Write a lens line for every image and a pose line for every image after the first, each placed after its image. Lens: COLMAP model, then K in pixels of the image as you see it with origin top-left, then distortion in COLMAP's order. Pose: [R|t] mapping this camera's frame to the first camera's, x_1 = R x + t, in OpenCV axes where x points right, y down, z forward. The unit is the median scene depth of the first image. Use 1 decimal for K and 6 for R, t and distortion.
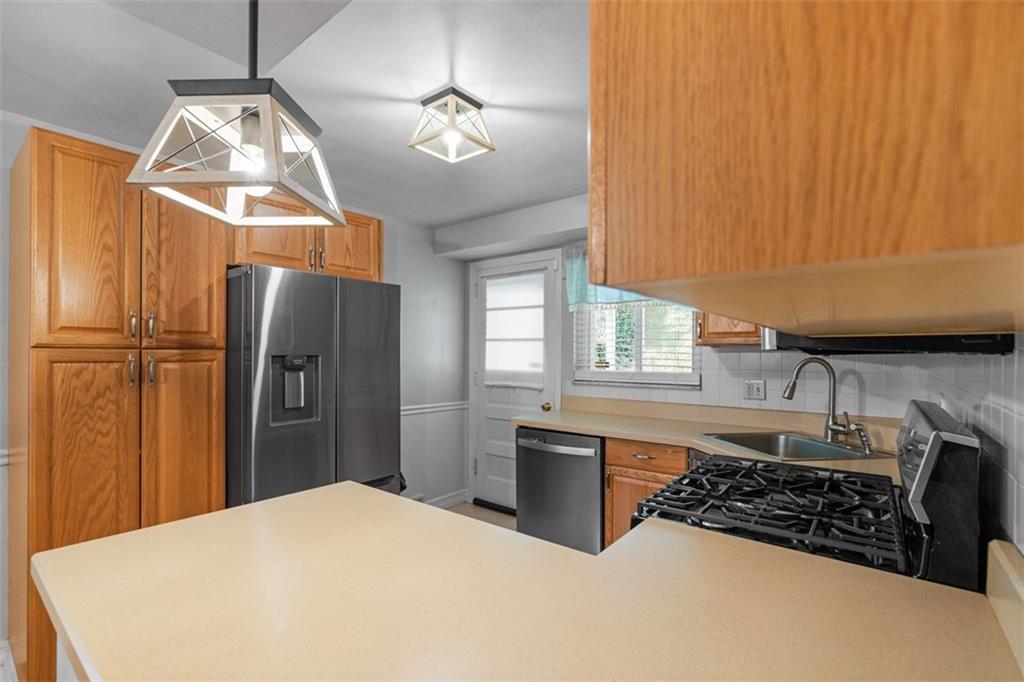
lens RADIAL K [[473.0, 0, 512.8], [0, 473.0, 351.8], [0, 0, 1]] dist [-0.000939, 0.000068]
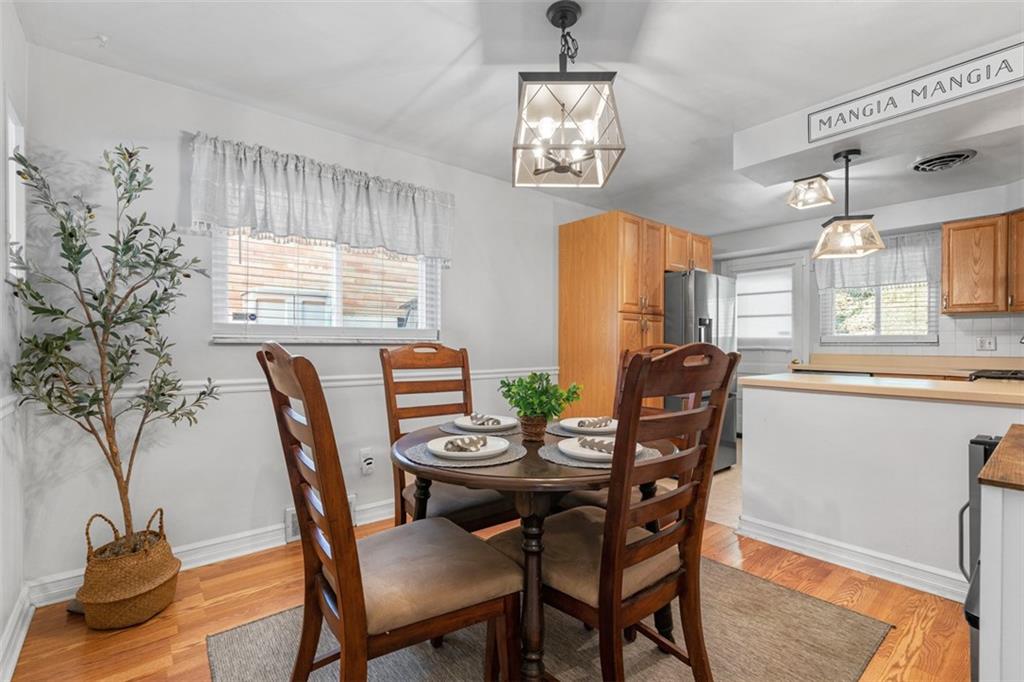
lens RADIAL K [[462.6, 0, 512.7], [0, 462.6, 344.4], [0, 0, 1]] dist [-0.000599, 0.000347]
pose [[0.977440, 0.000060, -0.211212, -0.511134], [0.000340, 0.999998, 0.001858, 0.066269], [0.211212, -0.001887, 0.977438, -0.581220]]
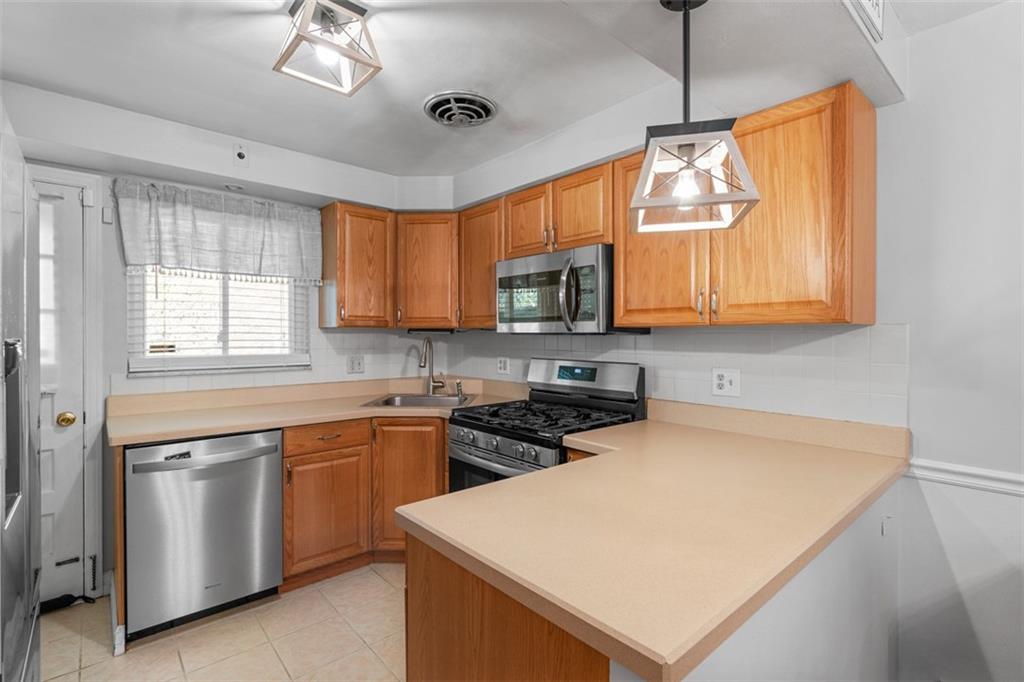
lens RADIAL K [[480.9, 0, 525.1], [0, 480.9, 339.7], [0, 0, 1]] dist [-0.001394, -0.000007]
pose [[0.184245, -0.007476, 0.982852, -0.490488], [-0.000169, 0.999971, 0.007638, 0.006991], [-0.982880, -0.001573, 0.184238, 0.307030]]
